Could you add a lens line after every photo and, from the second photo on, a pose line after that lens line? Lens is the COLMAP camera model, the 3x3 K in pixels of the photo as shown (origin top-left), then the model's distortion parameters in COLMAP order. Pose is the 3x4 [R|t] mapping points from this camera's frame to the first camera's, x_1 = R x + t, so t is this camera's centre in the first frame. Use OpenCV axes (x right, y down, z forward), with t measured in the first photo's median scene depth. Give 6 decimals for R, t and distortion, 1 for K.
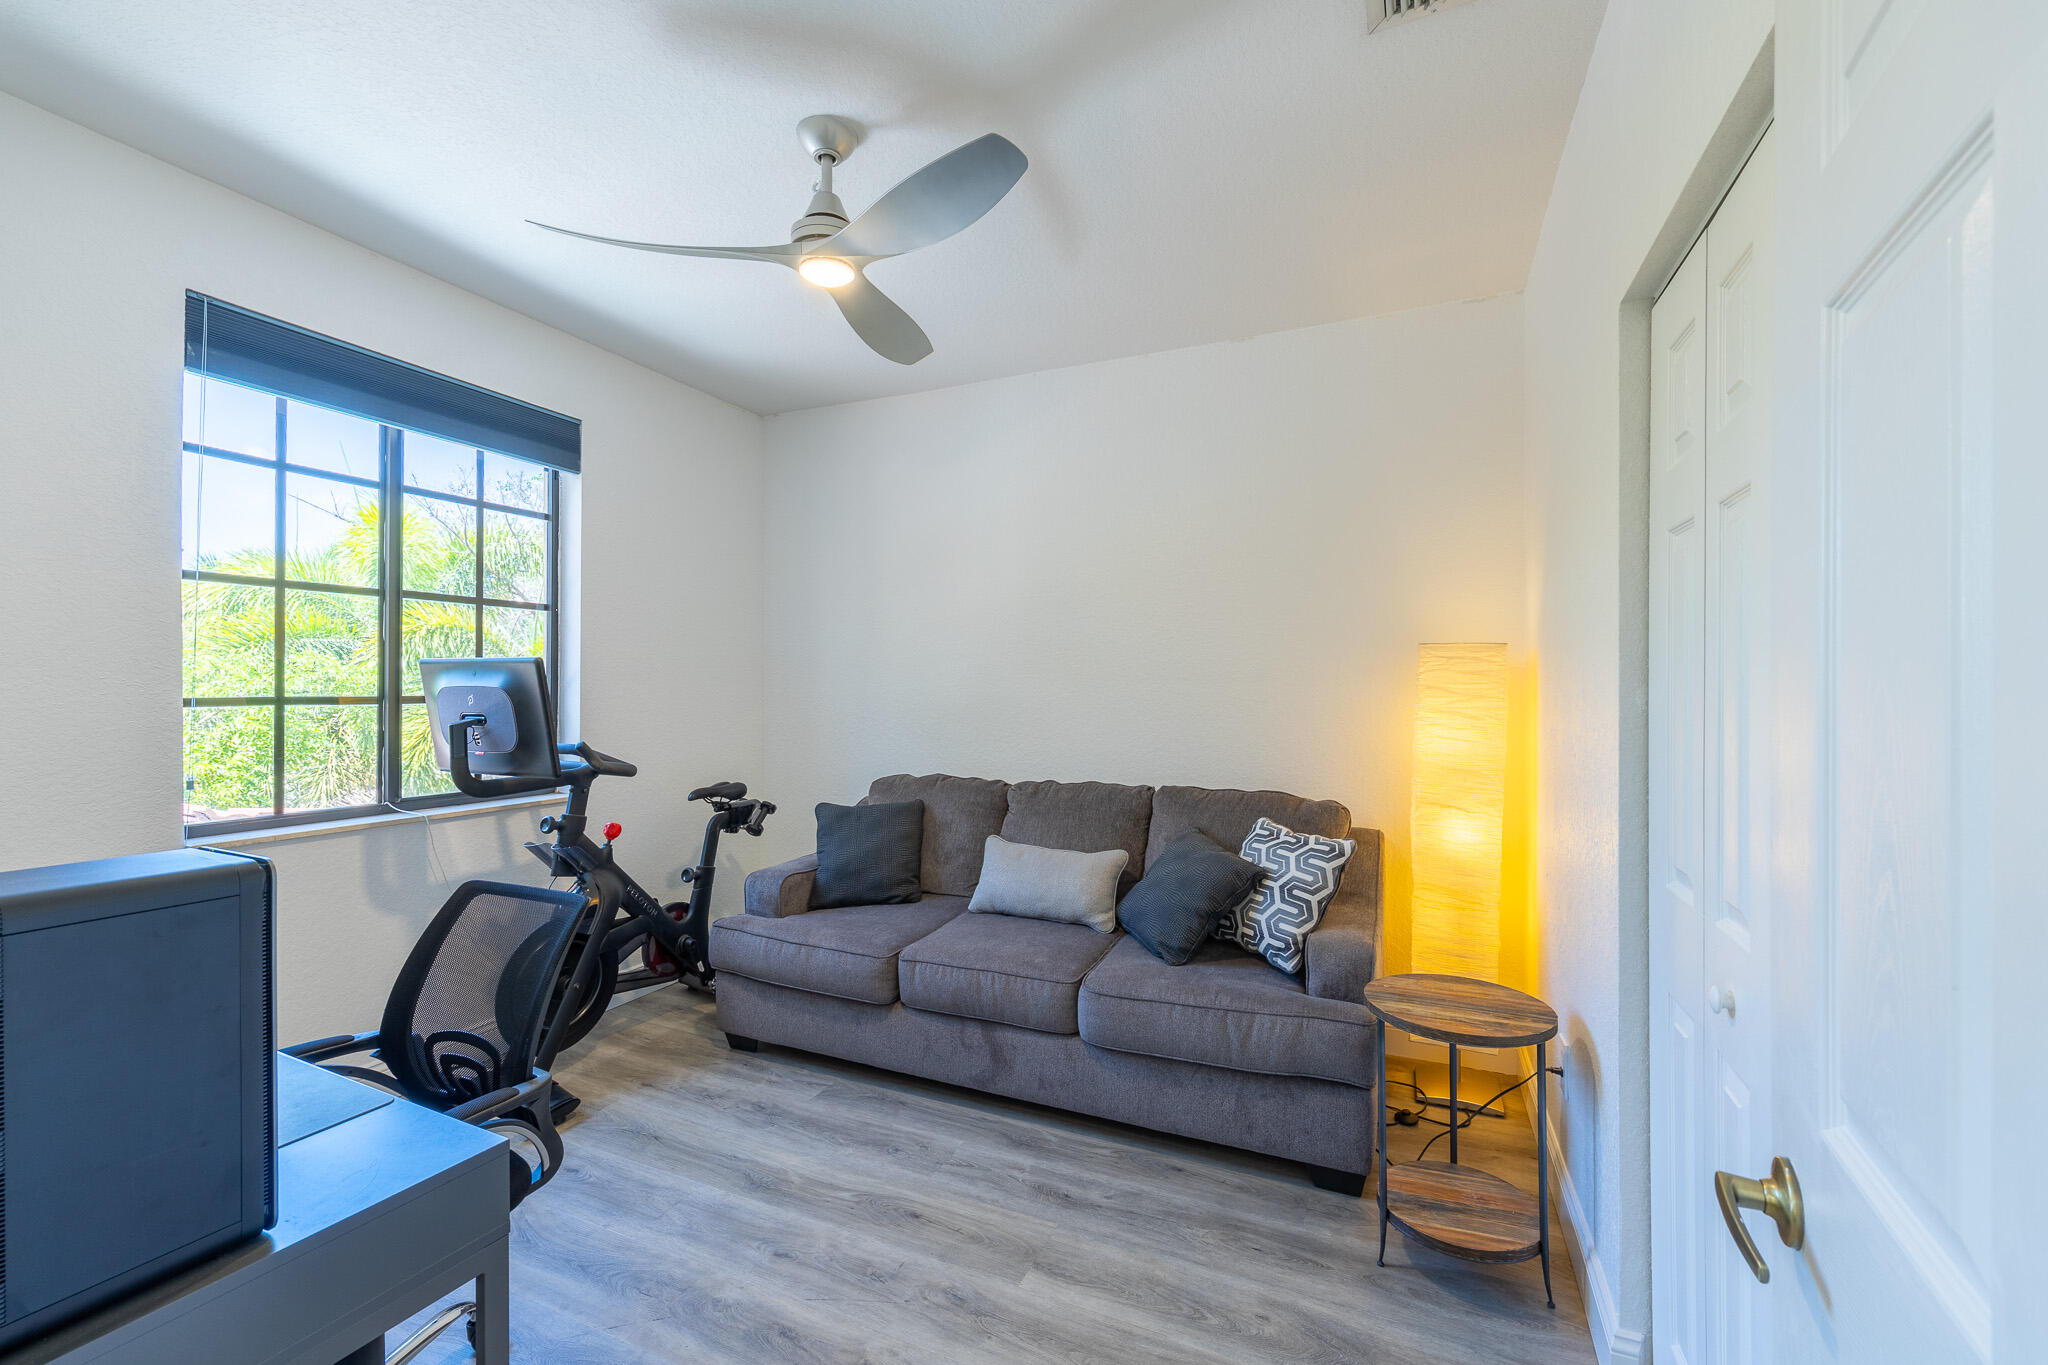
lens RADIAL K [[832.9, 0, 1021.2], [0, 832.9, 688.6], [0, 0, 1]] dist [-0.000252, 0.000147]
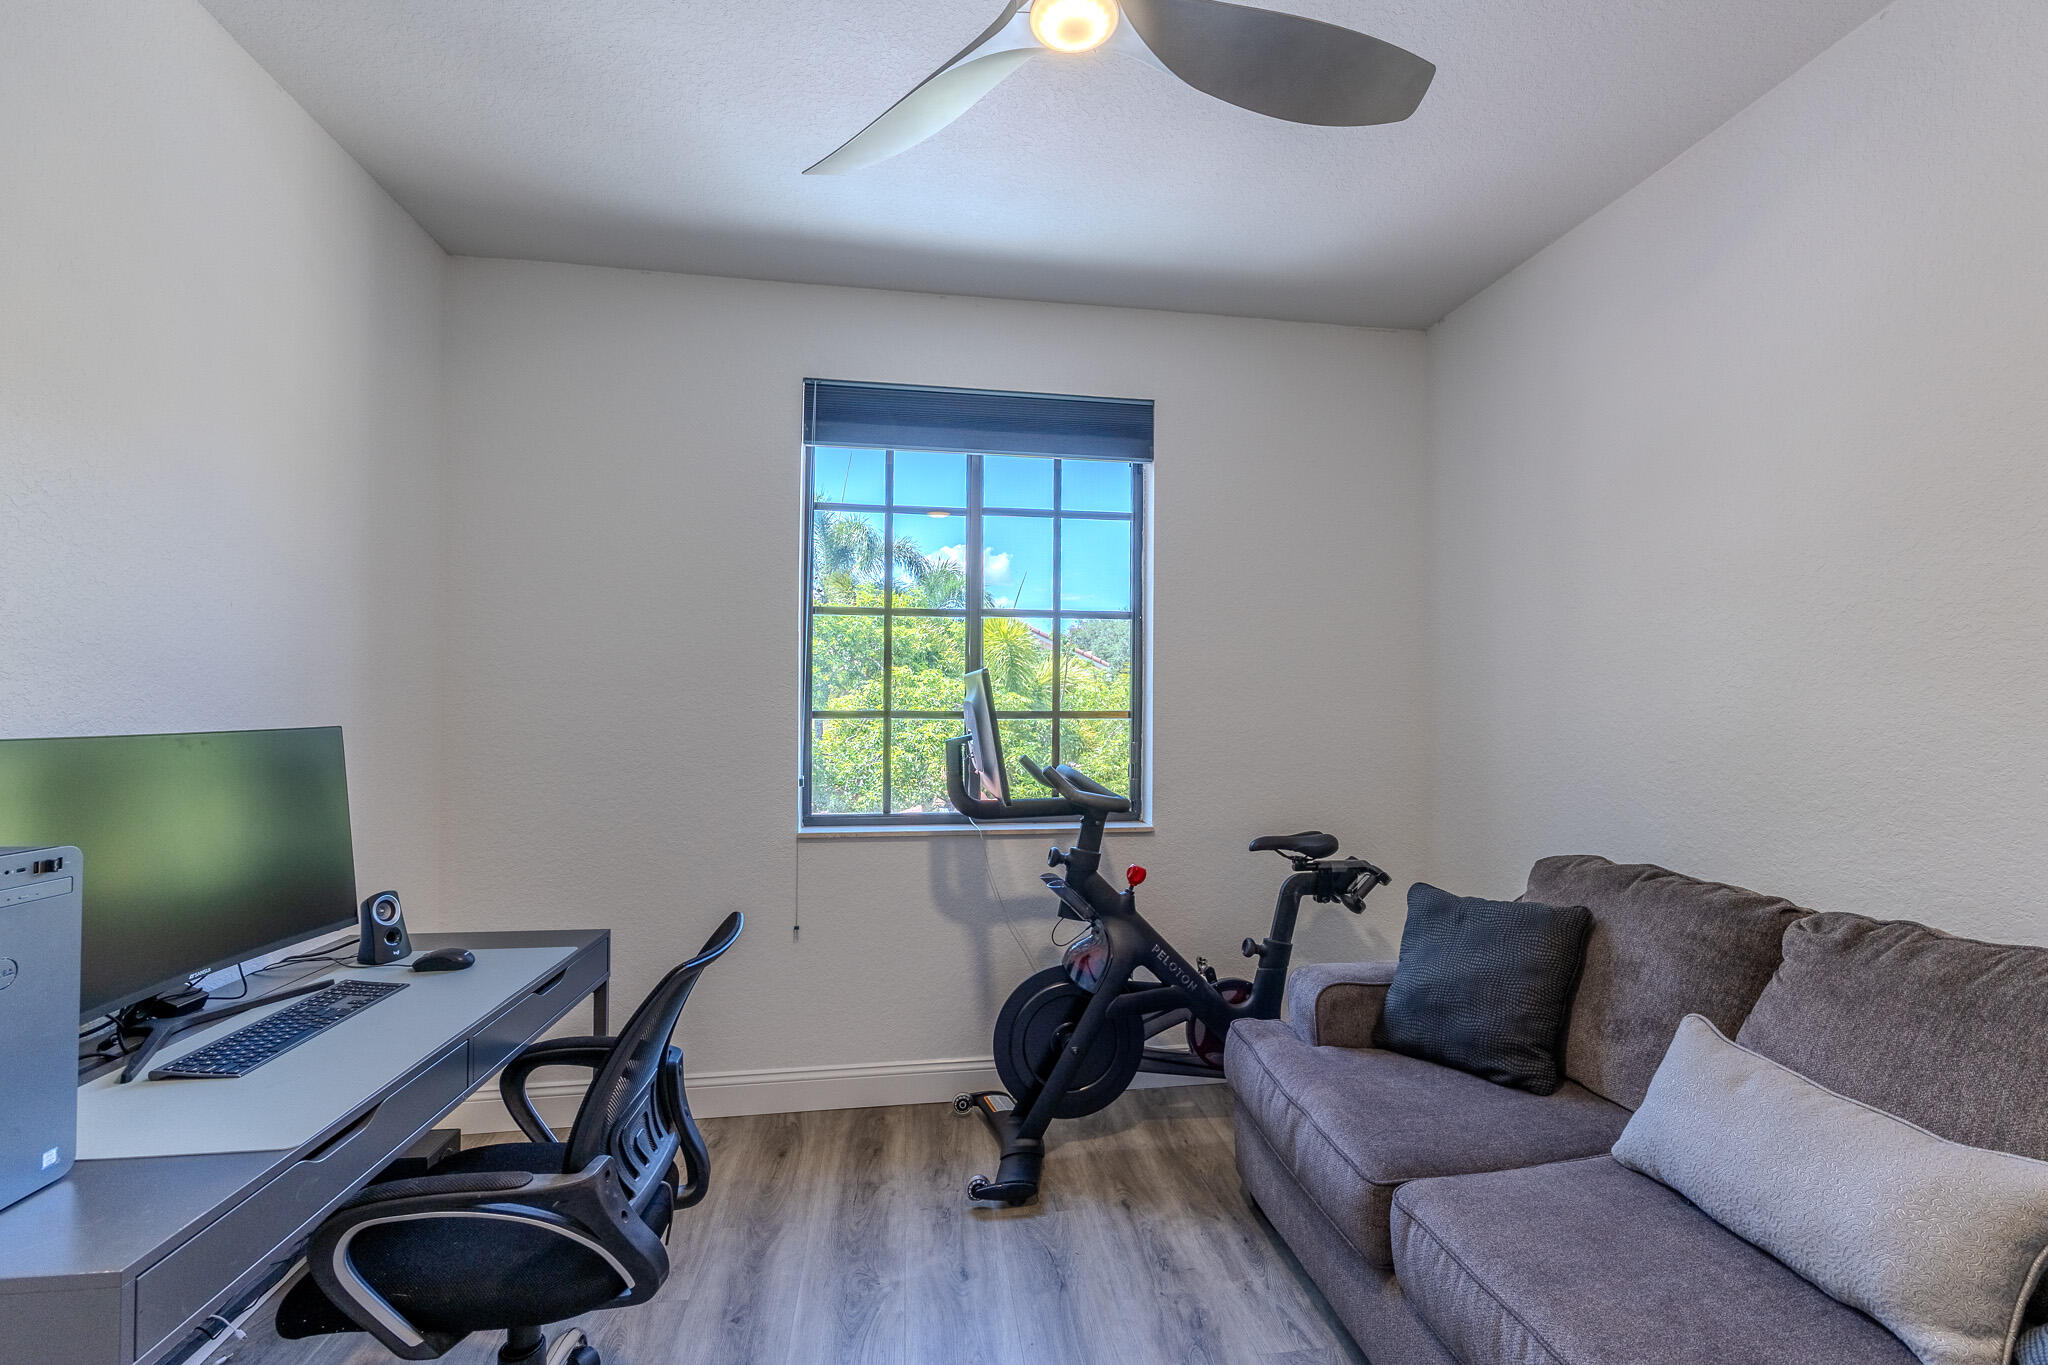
lens RADIAL K [[876.7, 0, 1023.5], [0, 876.7, 689.9], [0, 0, 1]] dist [0.001318, 0.000485]
pose [[0.549468, -0.011437, -0.835437, 0.228404], [-0.003570, 0.999865, -0.016036, -0.000503], [0.835507, 0.011793, 0.549353, 0.519034]]
